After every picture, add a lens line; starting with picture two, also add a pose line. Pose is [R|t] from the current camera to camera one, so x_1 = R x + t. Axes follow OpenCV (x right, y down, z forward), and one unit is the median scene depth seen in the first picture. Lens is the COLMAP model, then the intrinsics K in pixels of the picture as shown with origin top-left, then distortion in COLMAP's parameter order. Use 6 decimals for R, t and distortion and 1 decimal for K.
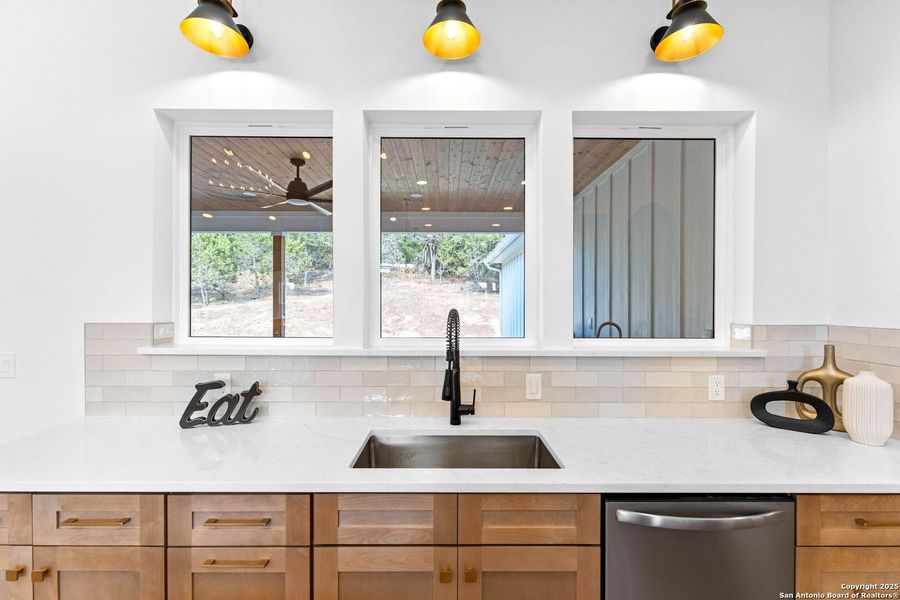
lens RADIAL K [[359.2, 0, 446.4], [0, 359.2, 298.0], [0, 0, 1]] dist [-0.001602, -0.000401]
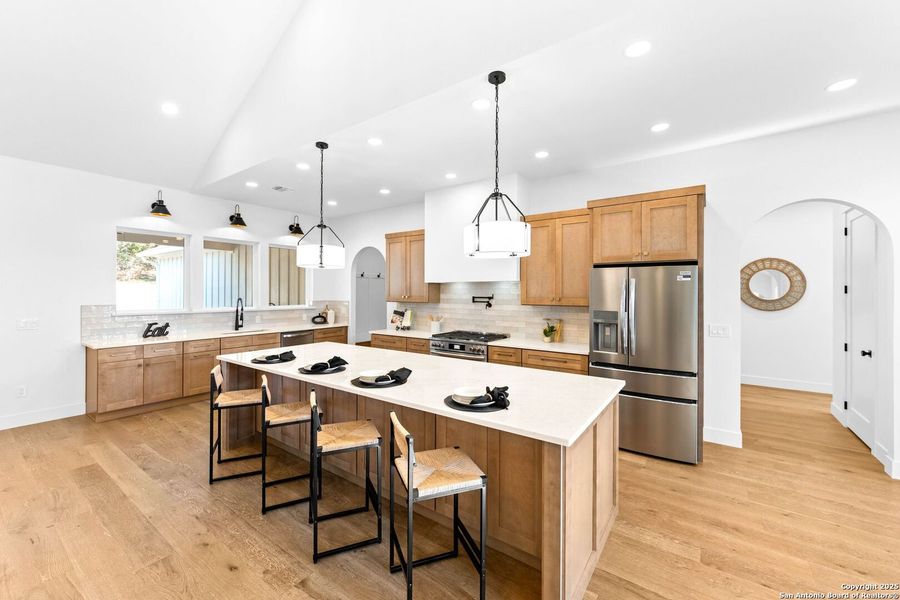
lens RADIAL K [[353.9, 0, 451.1], [0, 353.9, 291.5], [0, 0, 1]] dist [0.000361, 0.000000]
pose [[0.580484, 0.000088, 0.814271, -1.636671], [-0.021442, 0.999655, 0.015178, -0.136547], [-0.813989, -0.026270, 0.580286, -2.825493]]
